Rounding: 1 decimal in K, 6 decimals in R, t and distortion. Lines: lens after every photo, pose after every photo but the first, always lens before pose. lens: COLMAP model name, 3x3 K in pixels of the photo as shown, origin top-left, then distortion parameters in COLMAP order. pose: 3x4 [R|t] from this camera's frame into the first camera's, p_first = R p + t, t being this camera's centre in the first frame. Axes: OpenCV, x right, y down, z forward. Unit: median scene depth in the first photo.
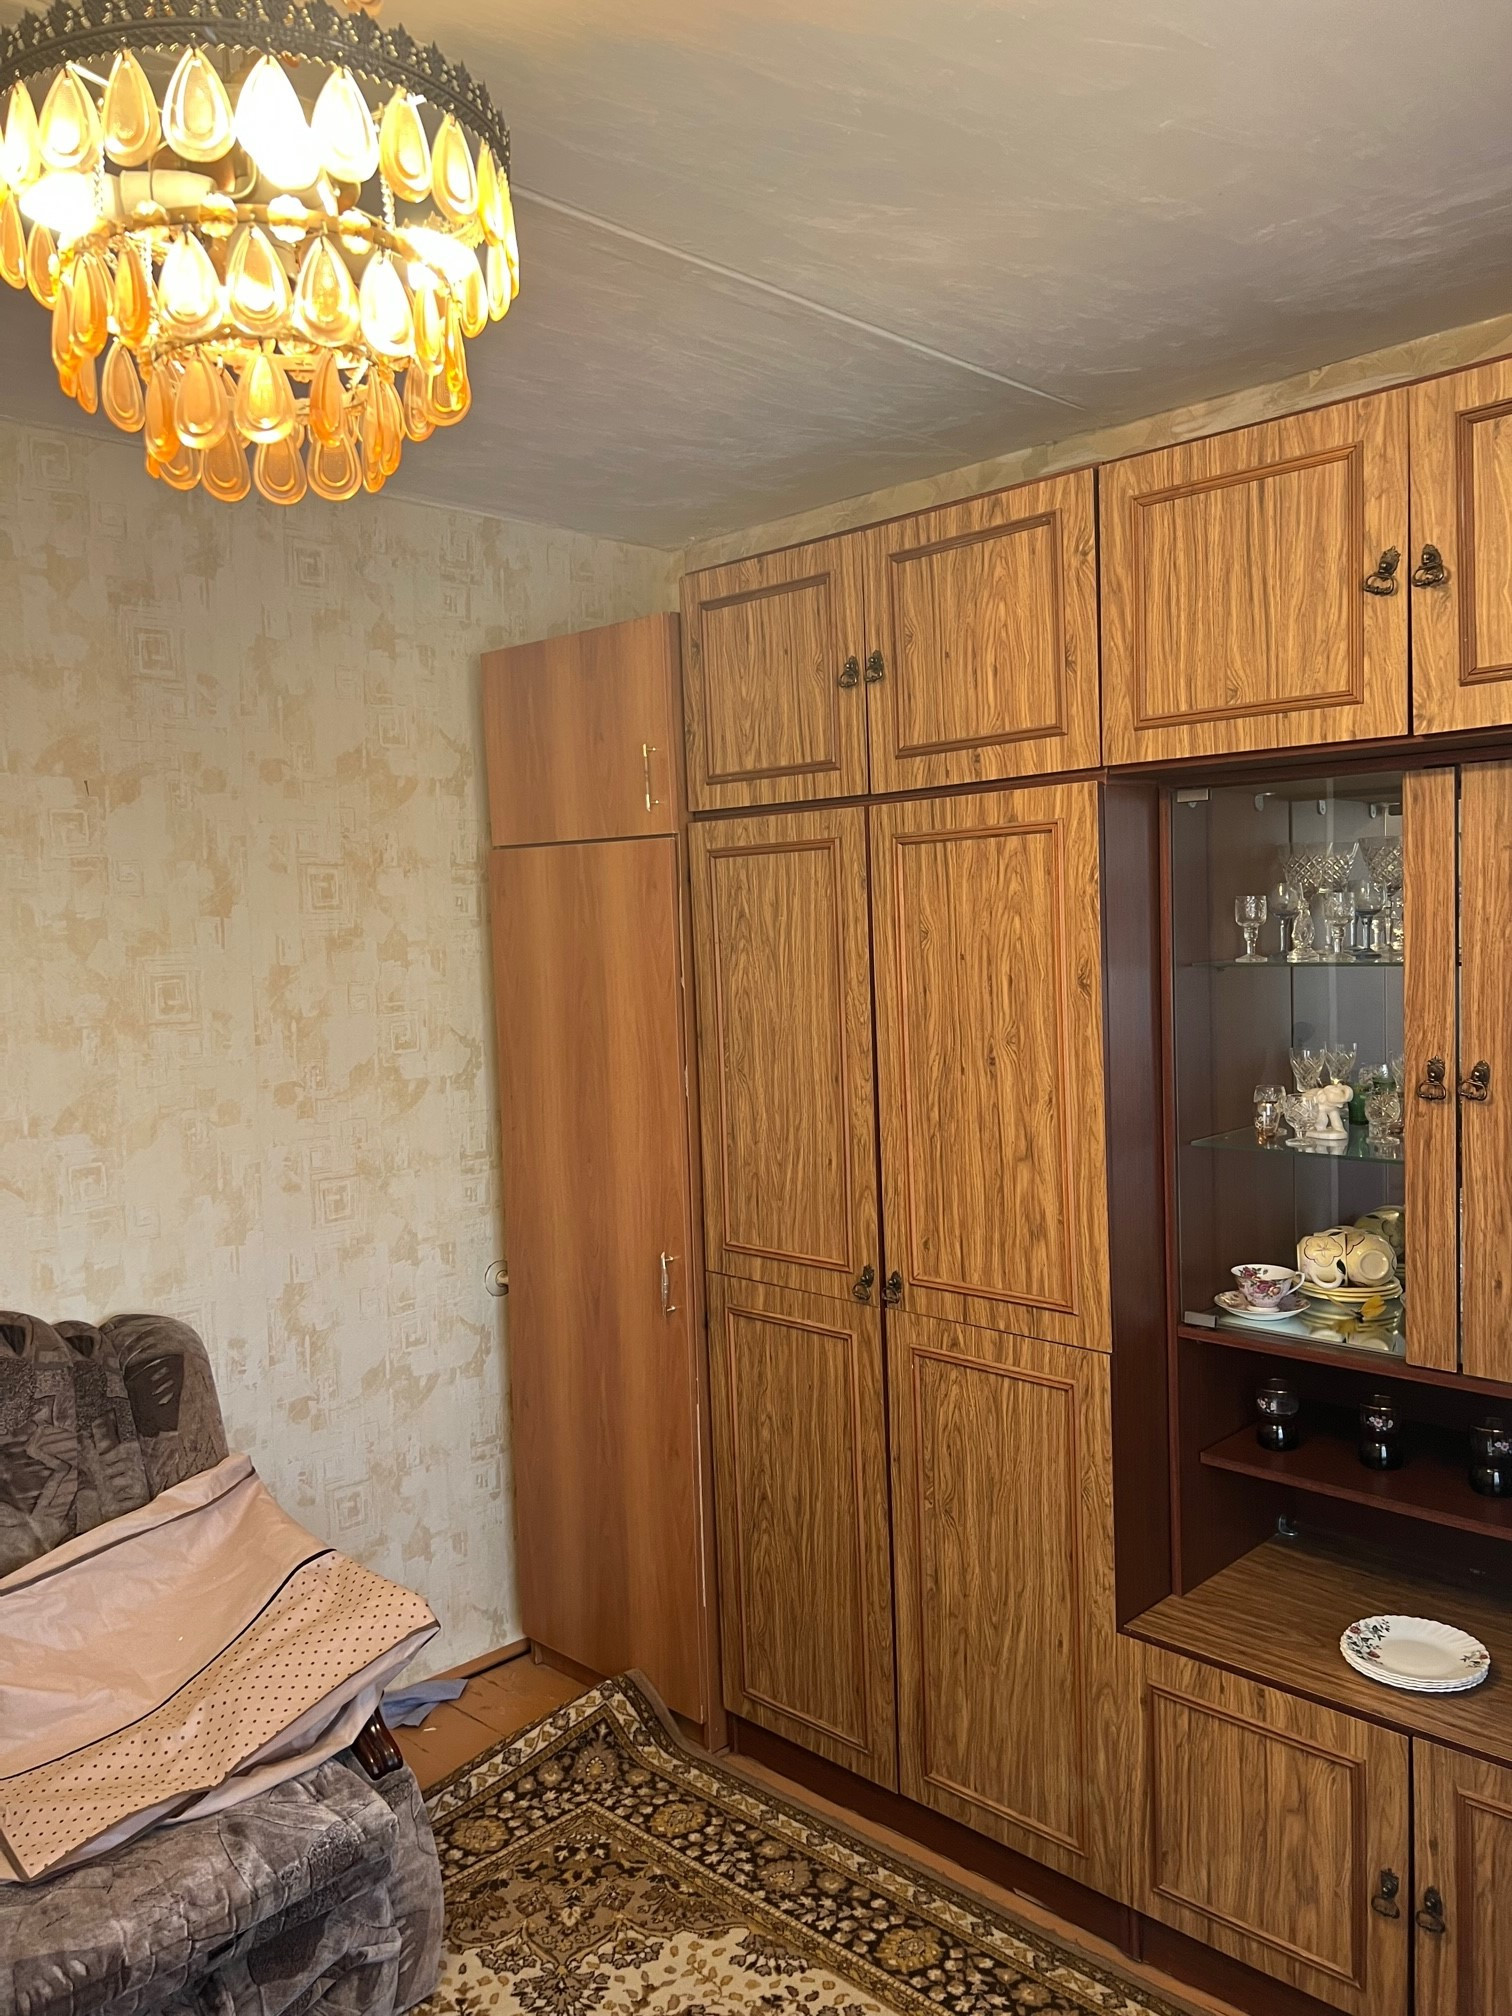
lens RADIAL K [[1528.4, 0, 756.8], [0, 1528.4, 1007.4], [0, 0, 1]] dist [0.029960, -0.027764]
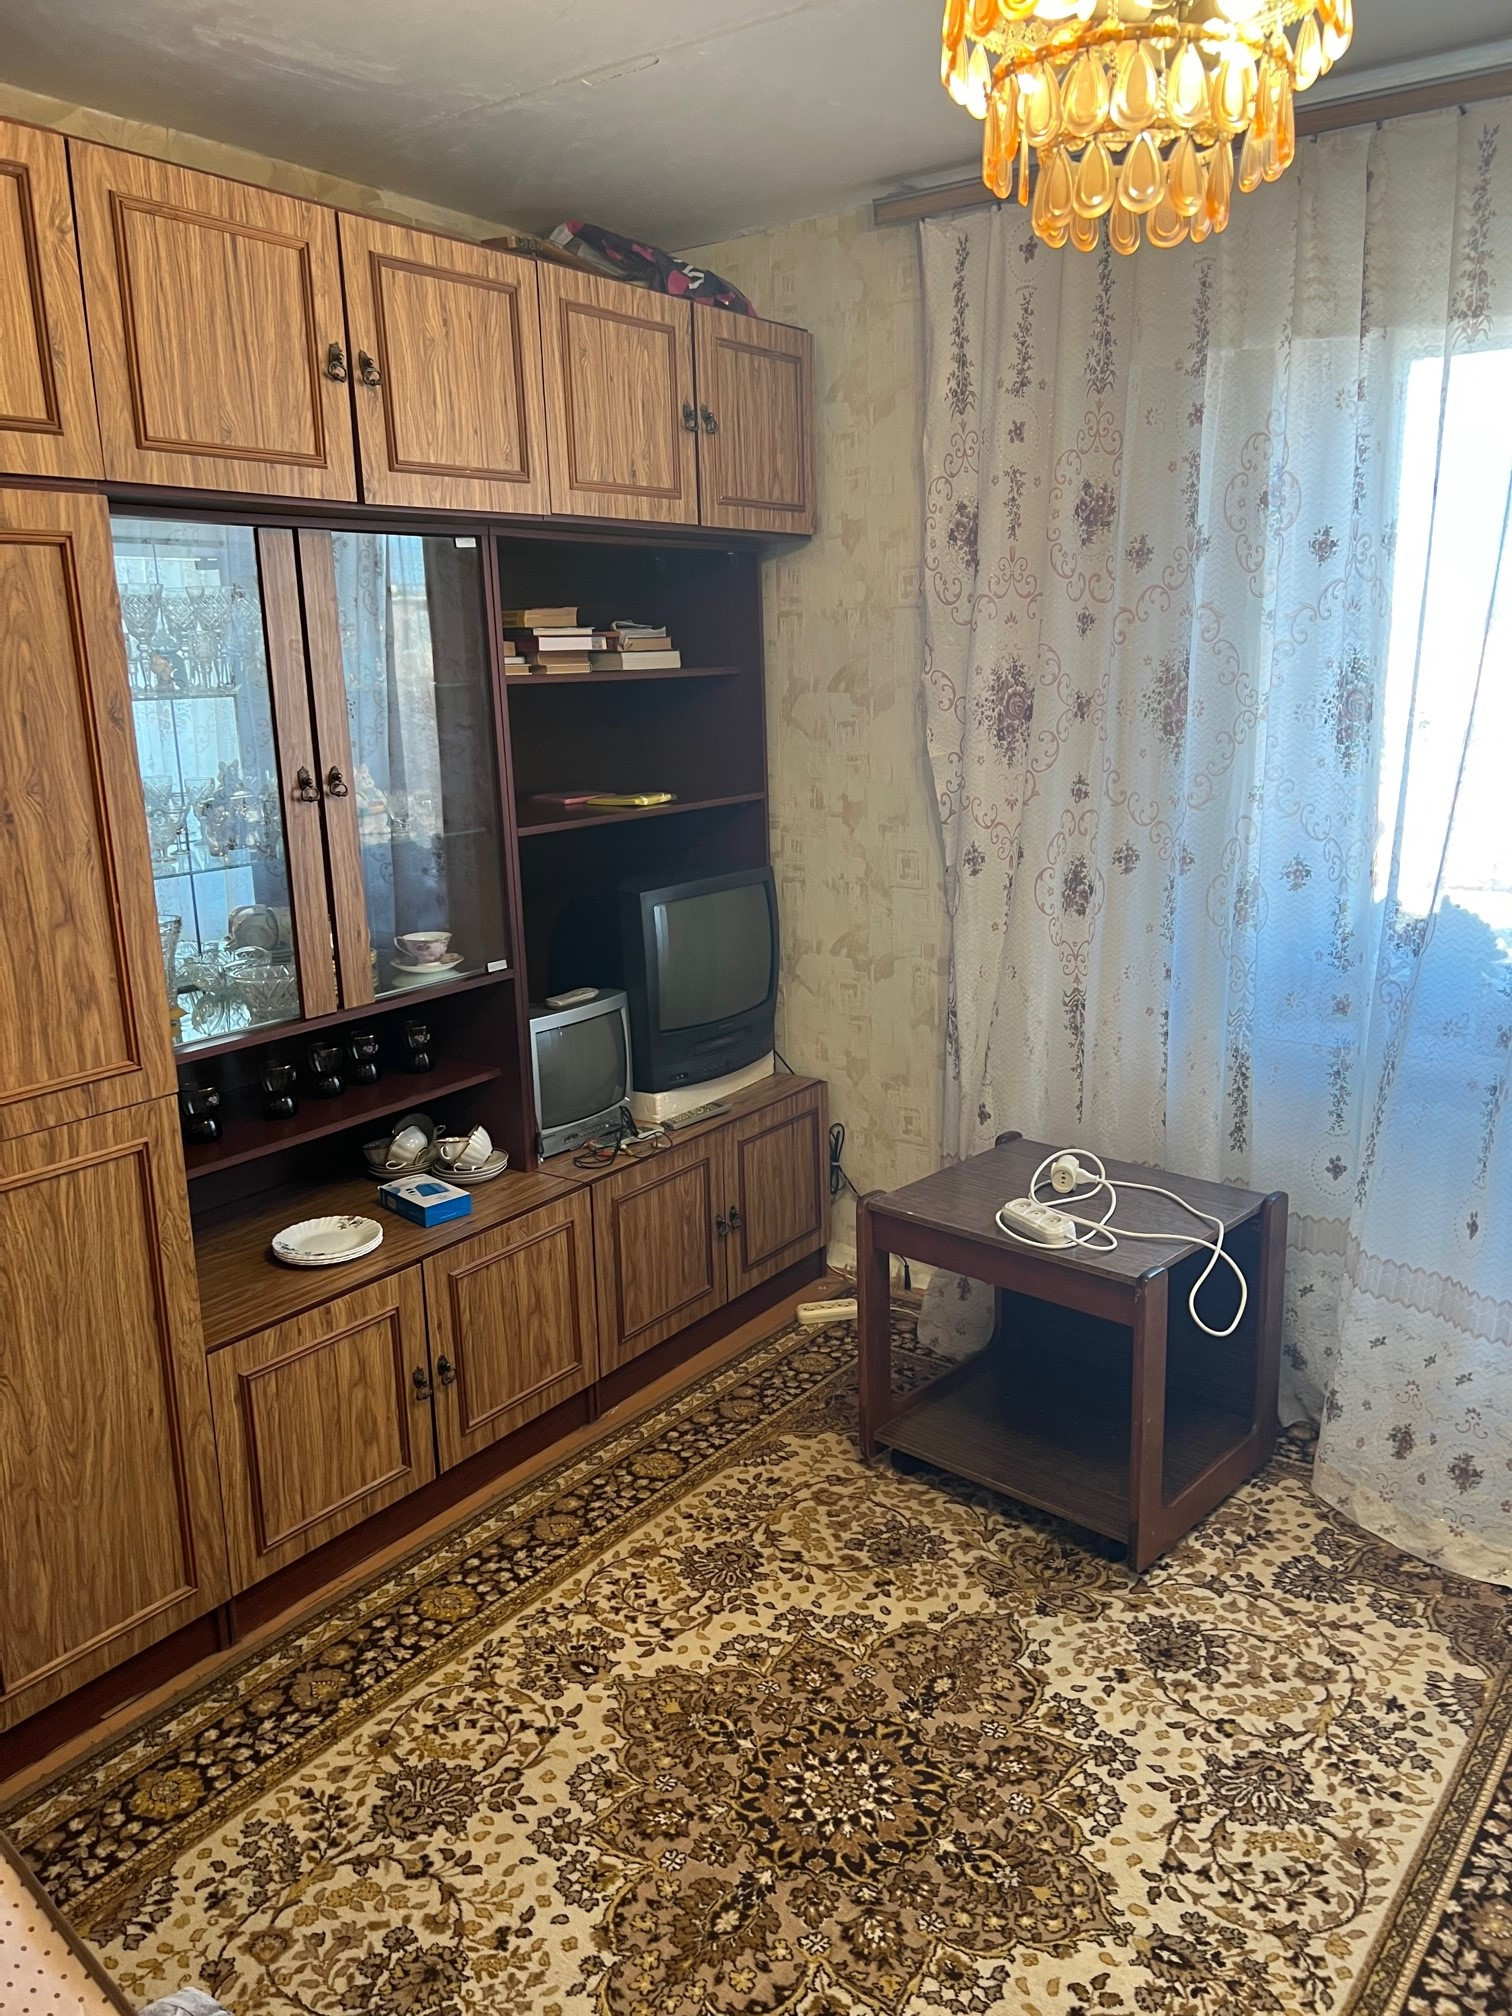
lens RADIAL K [[1528.4, 0, 757.1], [0, 1528.4, 1008.8], [0, 0, 1]] dist [0.029960, -0.027764]
pose [[-0.157957, -0.186342, 0.969704, -0.801134], [0.091104, 0.975094, 0.202217, 0.003755], [-0.983234, 0.120285, -0.137047, 0.766590]]
